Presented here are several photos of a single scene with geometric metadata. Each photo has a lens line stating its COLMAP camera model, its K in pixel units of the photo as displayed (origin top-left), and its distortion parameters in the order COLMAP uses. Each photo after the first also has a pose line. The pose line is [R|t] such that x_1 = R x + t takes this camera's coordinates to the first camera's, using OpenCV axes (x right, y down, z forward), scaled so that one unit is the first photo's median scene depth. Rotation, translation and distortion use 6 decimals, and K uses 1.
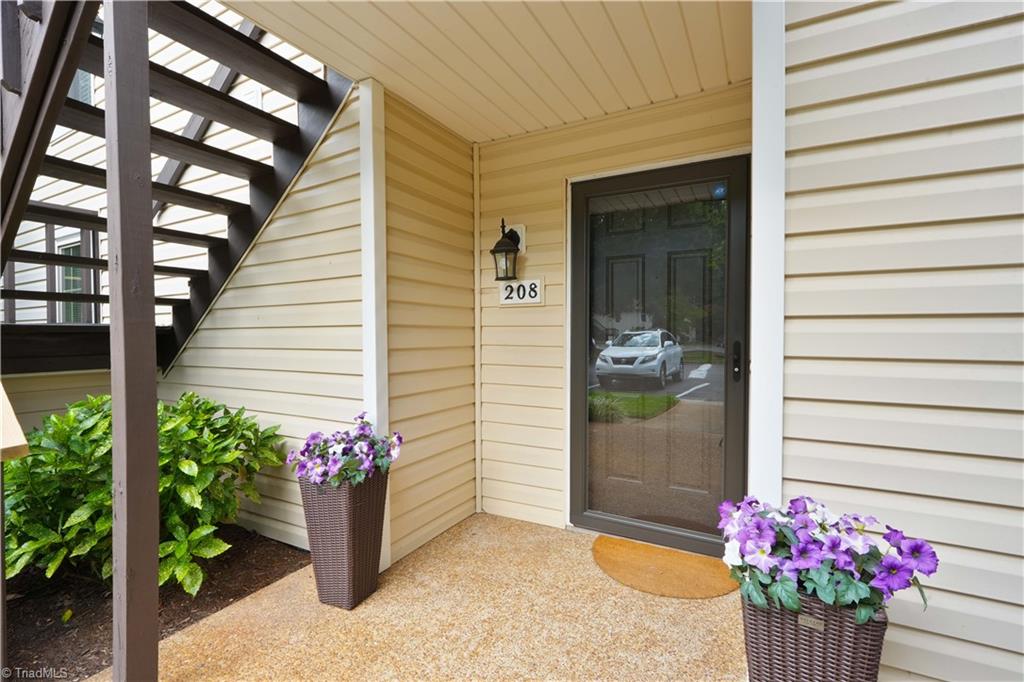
lens RADIAL K [[455.4, 0, 509.6], [0, 455.4, 339.3], [0, 0, 1]] dist [-0.000049, 0.000168]
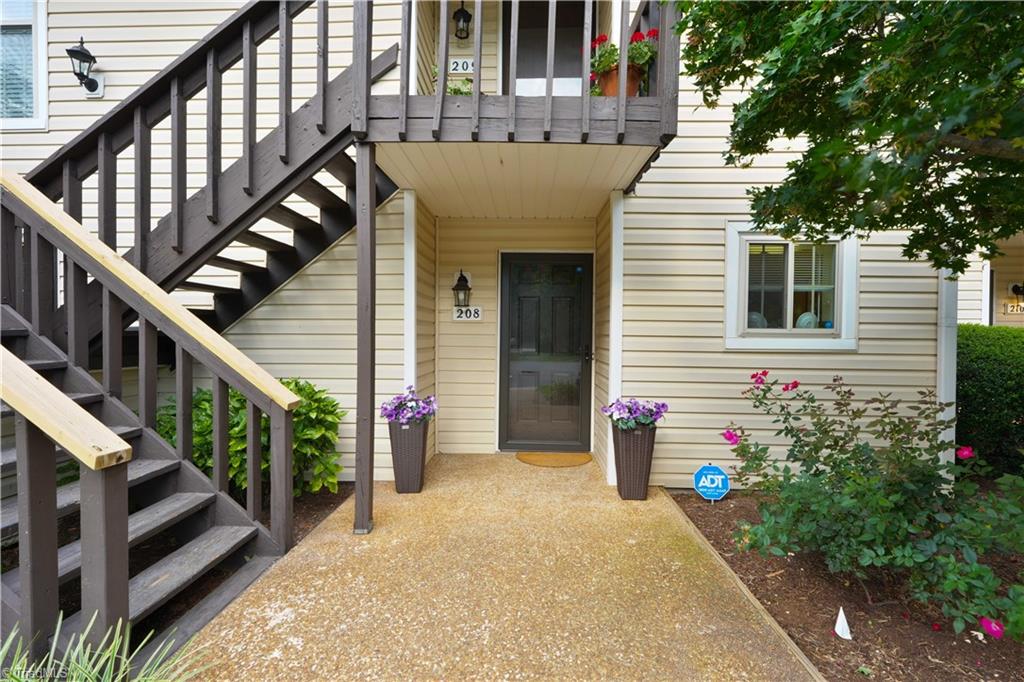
lens RADIAL K [[455.4, 0, 512.4], [0, 455.4, 341.5], [0, 0, 1]] dist [-0.000049, 0.000168]
pose [[0.890959, 0.003555, 0.454069, -0.601689], [-0.004236, 0.999991, 0.000481, -0.005890], [-0.454063, -0.002352, 0.890966, -0.552538]]
